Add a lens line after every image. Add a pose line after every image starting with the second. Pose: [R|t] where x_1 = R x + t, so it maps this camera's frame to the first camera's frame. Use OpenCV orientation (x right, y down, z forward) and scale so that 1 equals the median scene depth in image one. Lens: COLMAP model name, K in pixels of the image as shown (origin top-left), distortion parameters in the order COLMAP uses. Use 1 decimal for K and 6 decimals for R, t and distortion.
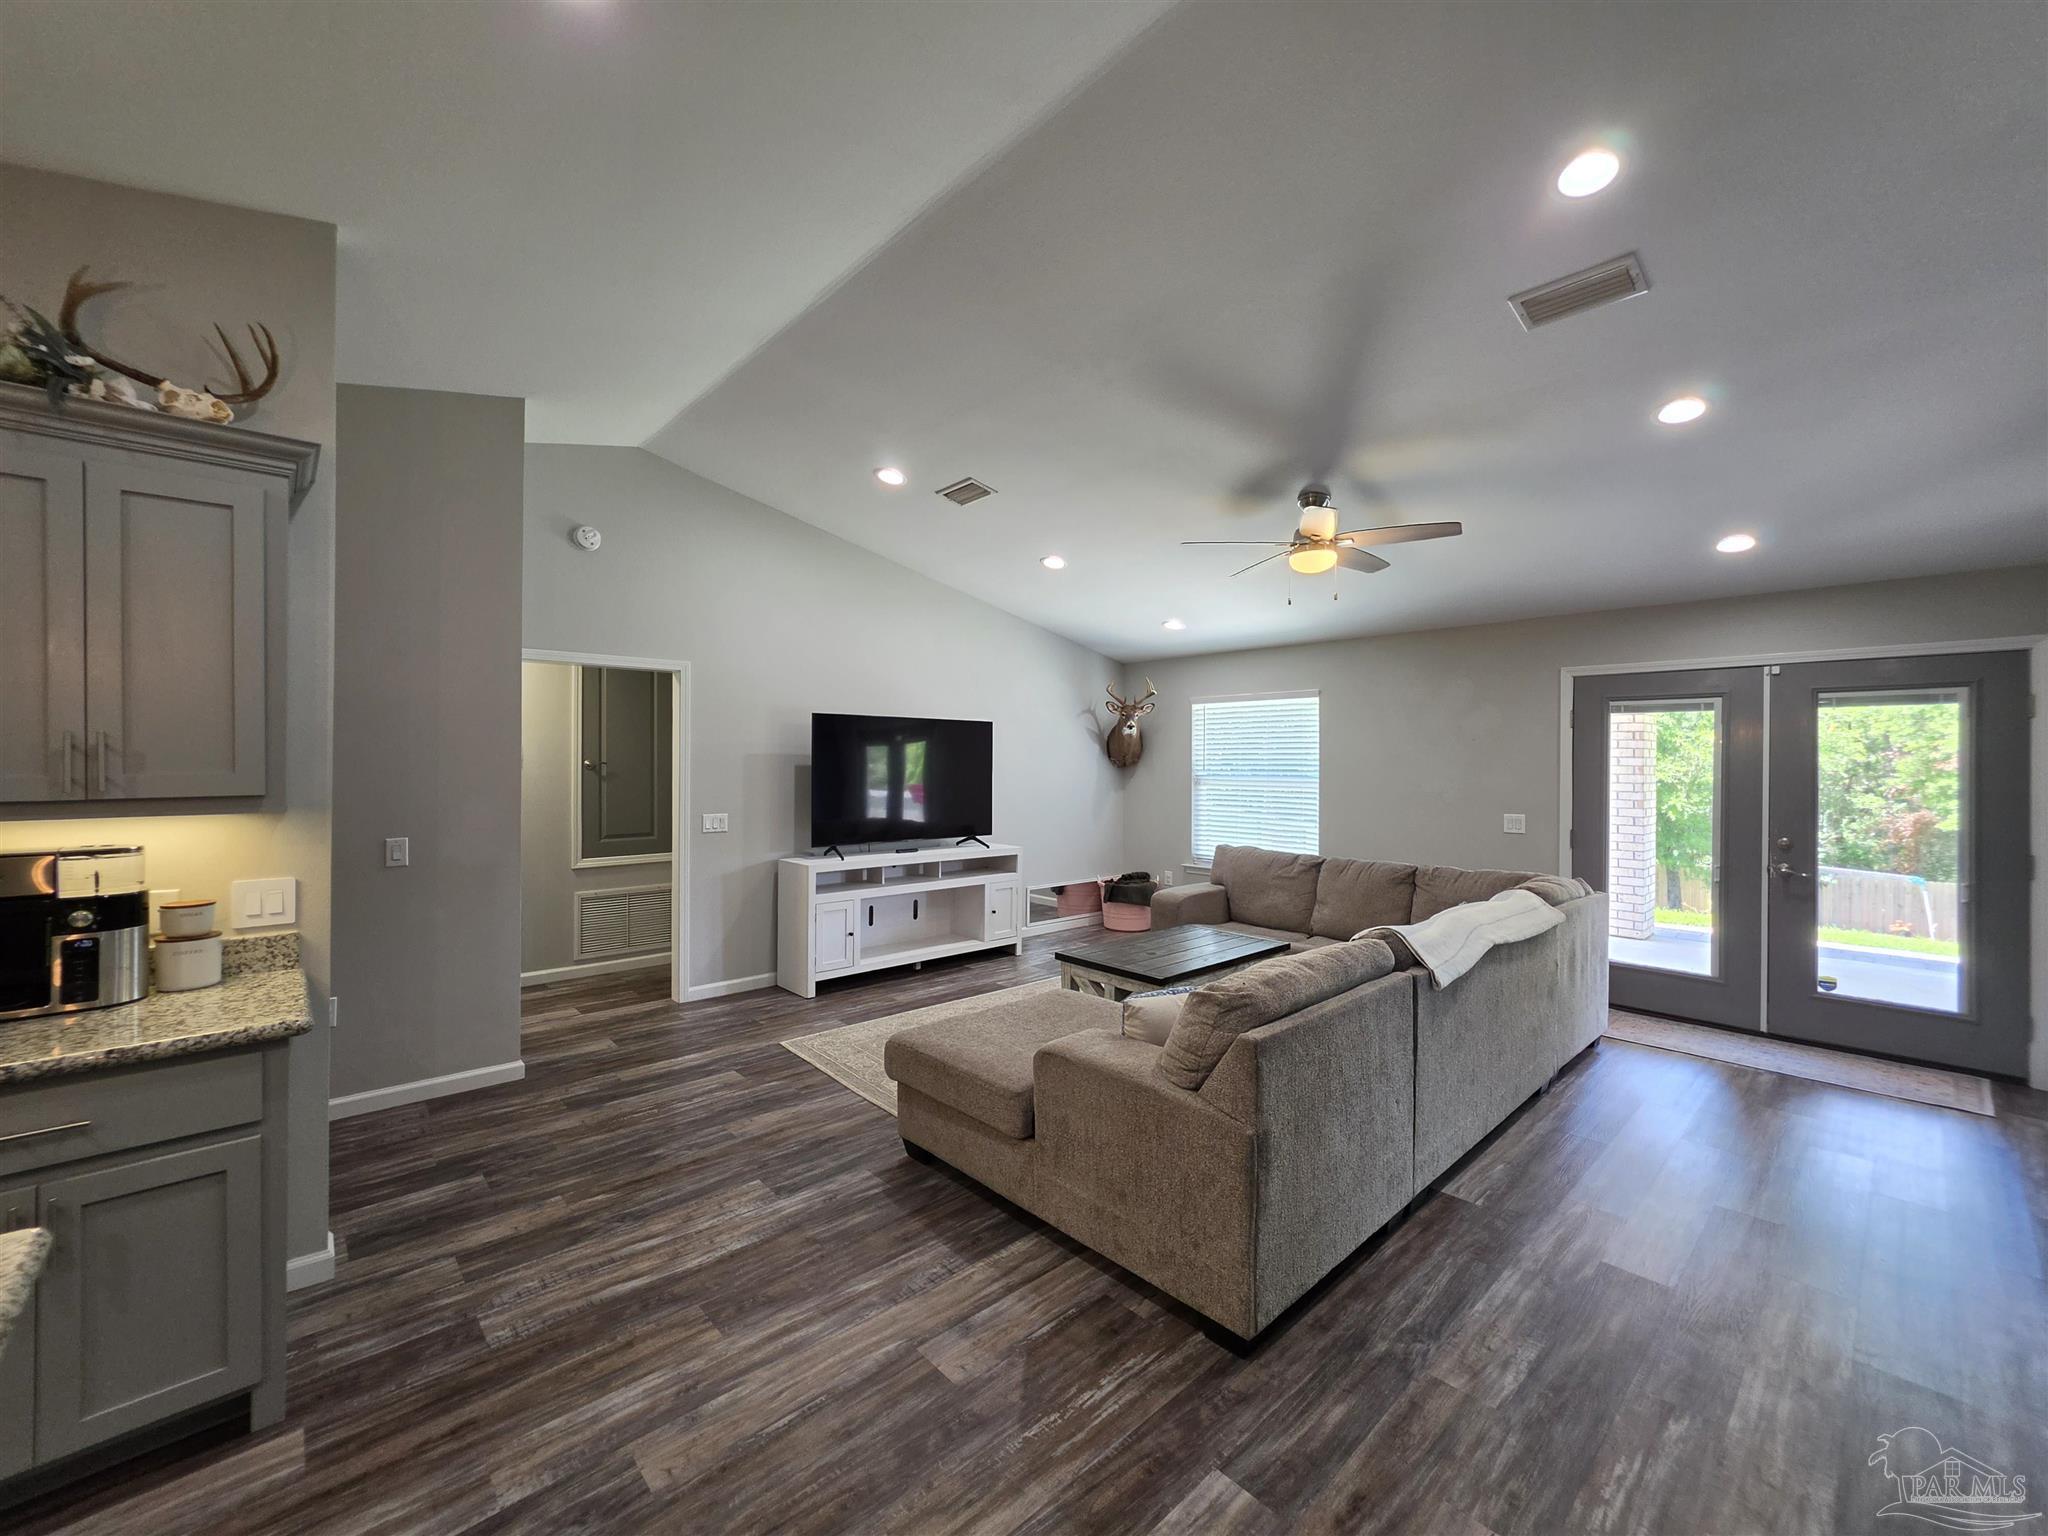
lens RADIAL K [[826.5, 0, 1018.7], [0, 826.5, 760.7], [0, 0, 1]] dist [-0.001508, 0.000301]
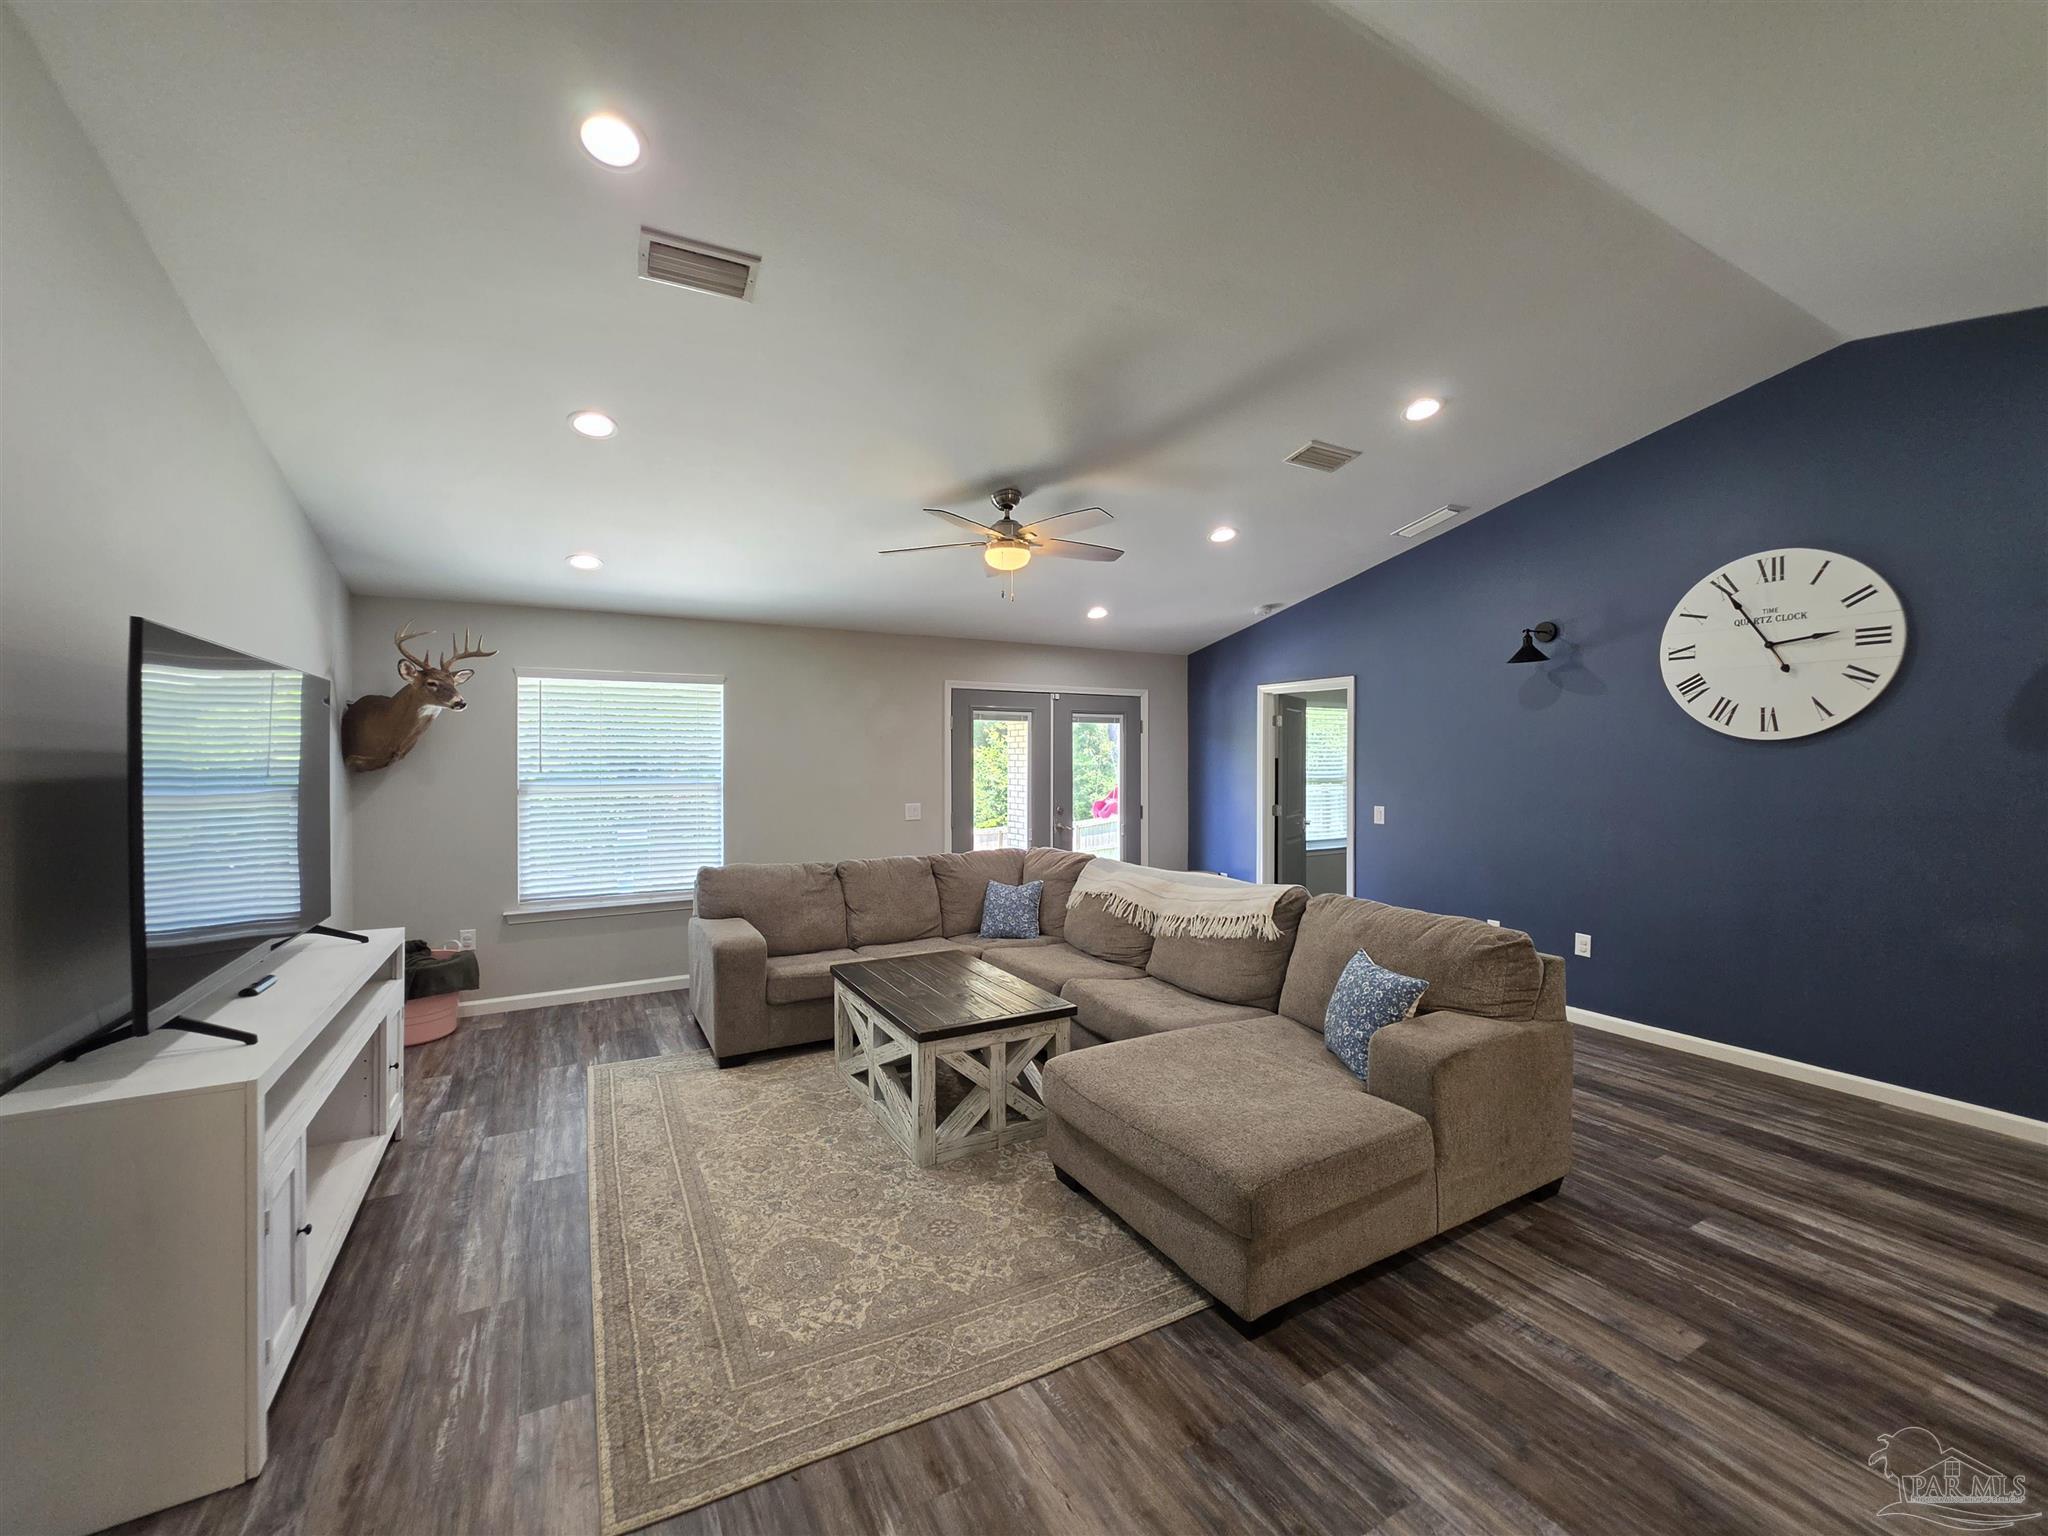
lens RADIAL K [[826.5, 0, 1018.7], [0, 826.5, 760.7], [0, 0, 1]] dist [-0.001508, 0.000301]
pose [[0.229296, -0.009003, 0.973315, -1.075275], [0.004326, 0.999957, 0.008230, -0.008314], [-0.973347, 0.002323, 0.229325, 1.323721]]
